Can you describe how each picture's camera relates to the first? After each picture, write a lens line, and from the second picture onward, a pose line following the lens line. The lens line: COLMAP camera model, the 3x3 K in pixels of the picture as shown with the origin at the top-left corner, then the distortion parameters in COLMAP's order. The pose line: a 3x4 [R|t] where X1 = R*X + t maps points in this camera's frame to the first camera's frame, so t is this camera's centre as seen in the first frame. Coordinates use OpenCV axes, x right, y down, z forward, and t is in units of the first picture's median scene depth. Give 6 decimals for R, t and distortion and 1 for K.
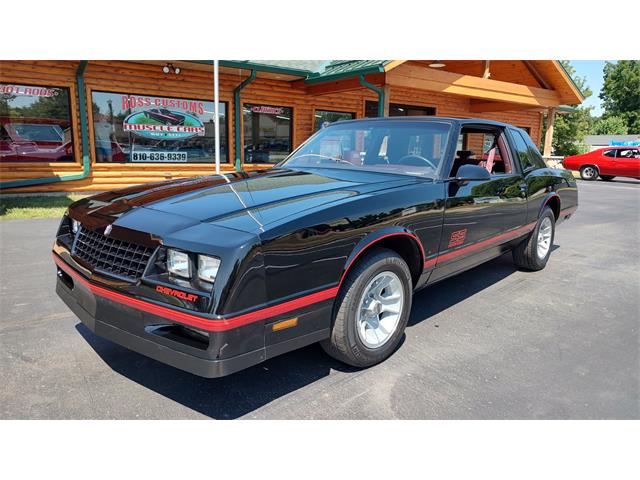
lens RADIAL K [[452.8, 0, 317.5], [0, 452.8, 243.5], [0, 0, 1]] dist [0.013415, -0.021263]
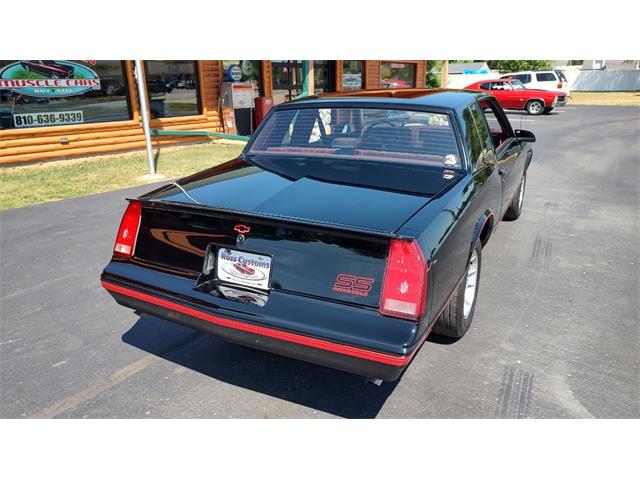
lens RADIAL K [[452.8, 0, 317.0], [0, 452.8, 244.4], [0, 0, 1]] dist [0.013415, -0.021263]
pose [[0.957054, -0.128408, 0.259920, -0.129274], [0.091143, 0.984368, 0.150707, -0.046529], [-0.275209, -0.120545, 0.953797, 0.048416]]
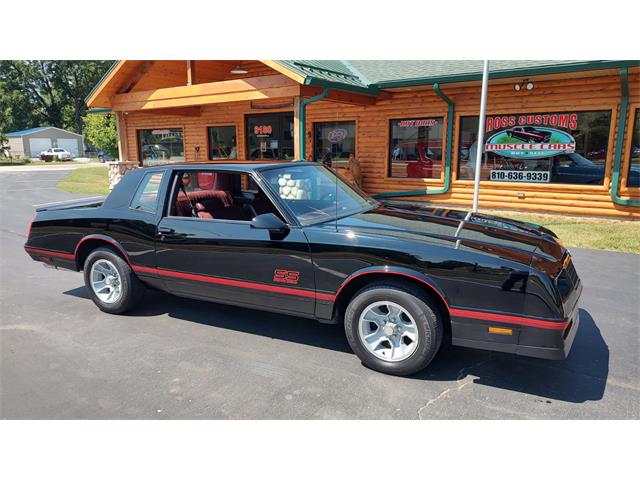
lens RADIAL K [[452.8, 0, 321.1], [0, 452.8, 234.3], [0, 0, 1]] dist [0.013415, -0.021263]
pose [[0.319888, 0.153350, -0.934963, 0.457001], [-0.179909, 0.978692, 0.098969, -0.092444], [0.930217, 0.136550, 0.340661, 0.306734]]
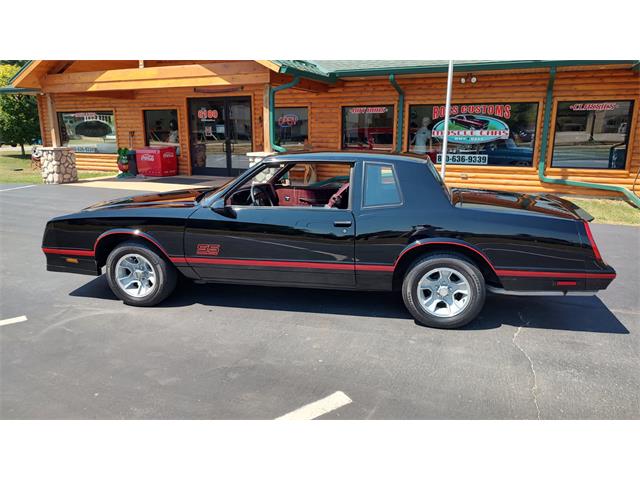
lens RADIAL K [[452.8, 0, 321.0], [0, 452.8, 235.5], [0, 0, 1]] dist [0.013415, -0.021263]
pose [[0.512835, 0.170811, -0.841323, 0.447899], [-0.160945, 0.981760, 0.101218, -0.068069], [0.843266, 0.083498, 0.530972, 0.153146]]
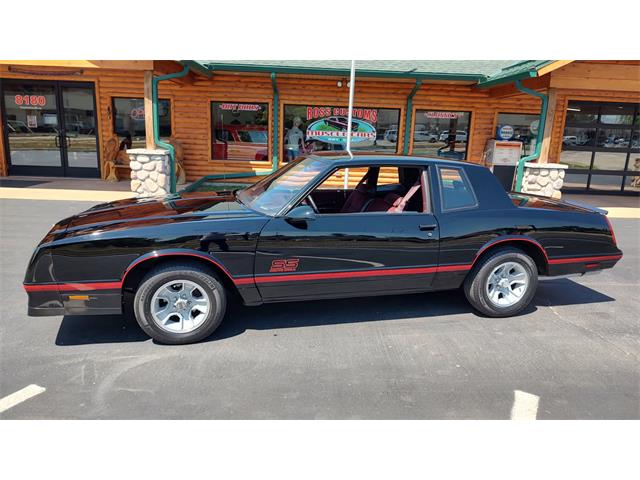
lens RADIAL K [[452.8, 0, 319.1], [0, 452.8, 238.0], [0, 0, 1]] dist [0.013415, -0.021263]
pose [[0.831908, 0.132849, -0.538776, 0.279515], [-0.127373, 0.990711, 0.047613, -0.041733], [0.540097, 0.029016, 0.841103, 0.013096]]
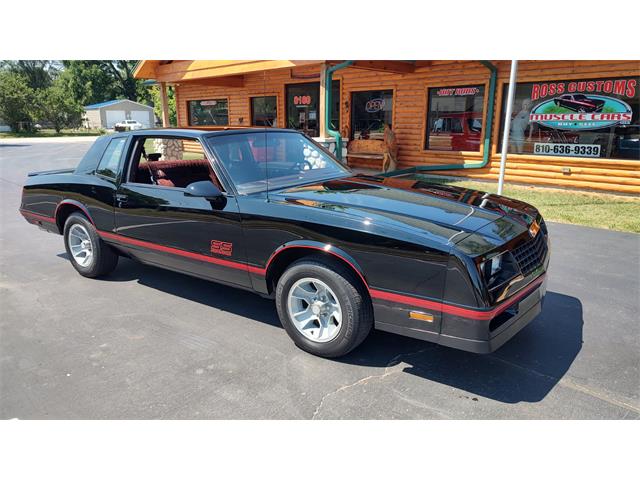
lens RADIAL K [[452.8, 0, 322.1], [0, 452.8, 234.8], [0, 0, 1]] dist [0.013415, -0.021263]
pose [[0.185178, 0.216496, -0.958561, 0.458537], [-0.193067, 0.964435, 0.180525, -0.103285], [0.963553, 0.151637, 0.220391, 0.391736]]
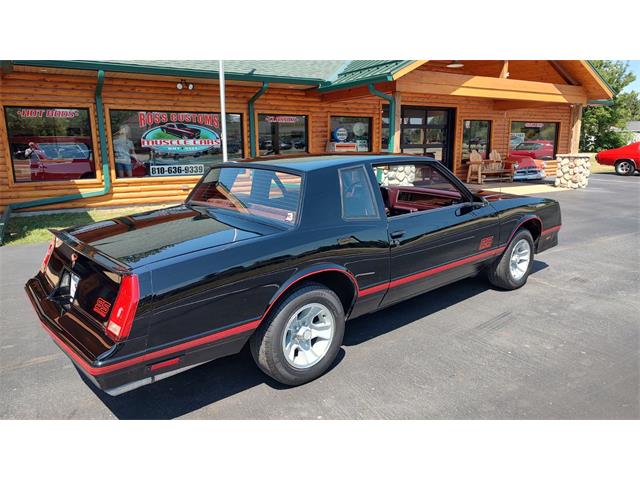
lens RADIAL K [[452.8, 0, 316.7], [0, 452.8, 239.6], [0, 0, 1]] dist [0.013415, -0.021263]
pose [[0.996845, -0.014113, -0.078104, 0.047483], [0.014583, 0.999879, 0.005457, -0.035479], [0.078017, -0.006579, 0.996930, -0.000937]]
